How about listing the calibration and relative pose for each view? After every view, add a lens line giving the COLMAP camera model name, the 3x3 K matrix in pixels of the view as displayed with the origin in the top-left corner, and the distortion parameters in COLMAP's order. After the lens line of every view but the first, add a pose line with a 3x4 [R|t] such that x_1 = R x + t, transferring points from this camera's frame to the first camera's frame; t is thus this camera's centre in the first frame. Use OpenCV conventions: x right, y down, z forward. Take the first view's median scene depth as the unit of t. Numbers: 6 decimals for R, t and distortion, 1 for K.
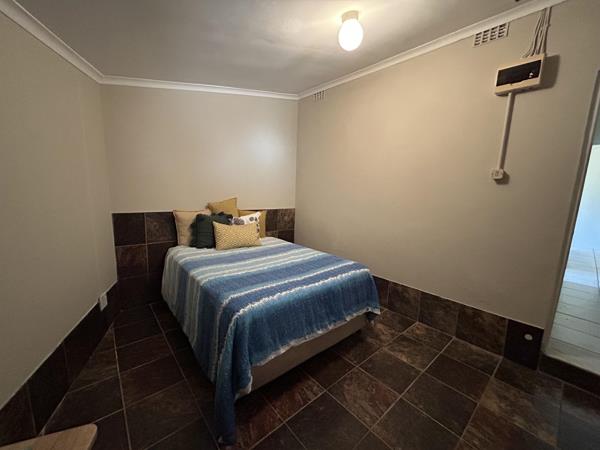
lens RADIAL K [[240.7, 0, 301.0], [0, 240.7, 226.7], [0, 0, 1]] dist [0.000030, -0.000007]
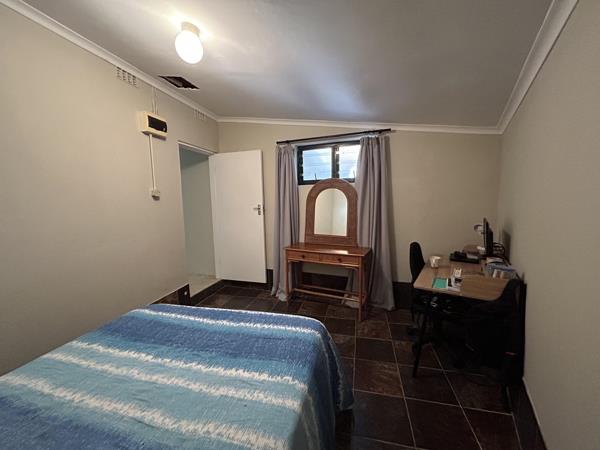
lens RADIAL K [[240.7, 0, 300.5], [0, 240.7, 223.2], [0, 0, 1]] dist [0.000030, -0.000007]
pose [[-0.572934, -0.095748, 0.813989, -0.764592], [0.144289, 0.965858, 0.215171, -0.230672], [-0.806800, 0.240728, -0.539558, 1.136255]]
